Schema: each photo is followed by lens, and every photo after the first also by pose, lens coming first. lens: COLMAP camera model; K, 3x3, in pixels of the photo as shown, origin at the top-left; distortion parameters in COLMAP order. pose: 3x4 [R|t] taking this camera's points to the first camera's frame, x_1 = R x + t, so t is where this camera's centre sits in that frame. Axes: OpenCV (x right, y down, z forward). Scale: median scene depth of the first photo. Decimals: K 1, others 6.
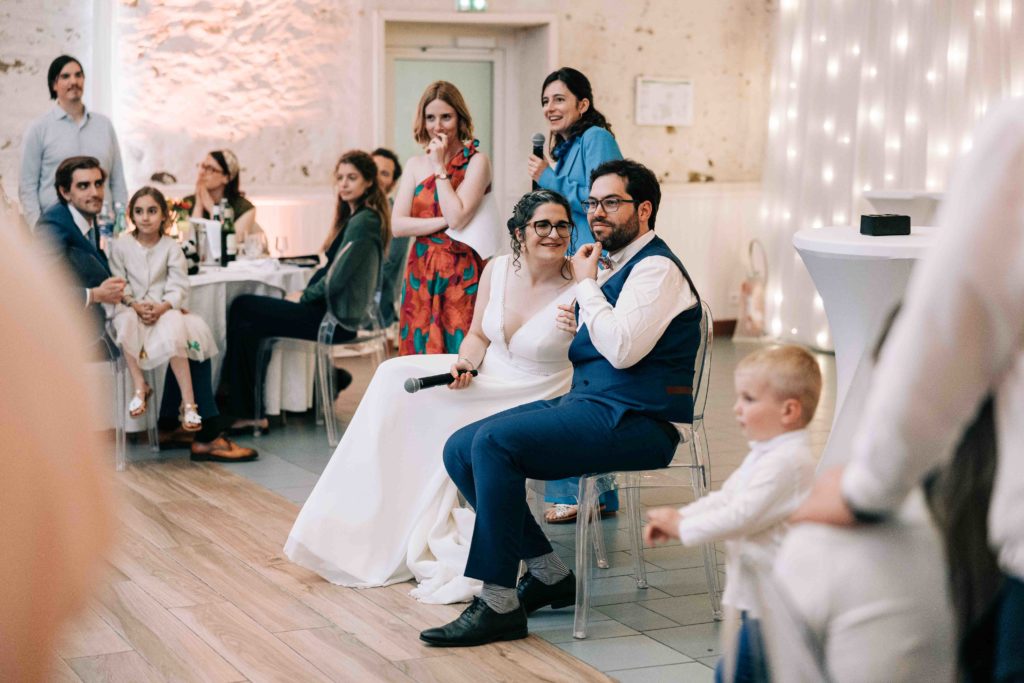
lens RADIAL K [[1909.3, 0, 512.0], [0, 1909.3, 341.5], [0, 0, 1]] dist [0.037743, -0.021254]
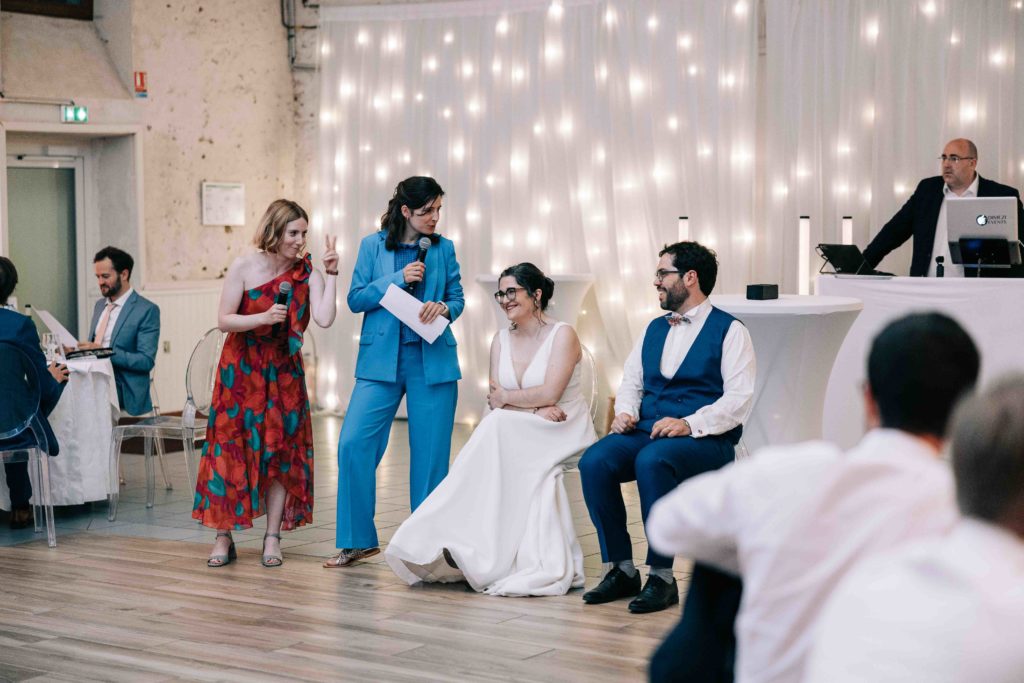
lens RADIAL K [[1909.3, 0, 512.0], [0, 1909.3, 341.5], [0, 0, 1]] dist [0.037743, -0.021254]
pose [[0.882972, -0.046823, 0.467085, -0.297233], [0.070954, 0.996893, -0.034198, 0.003522], [-0.464032, 0.063338, 0.883551, -0.050906]]
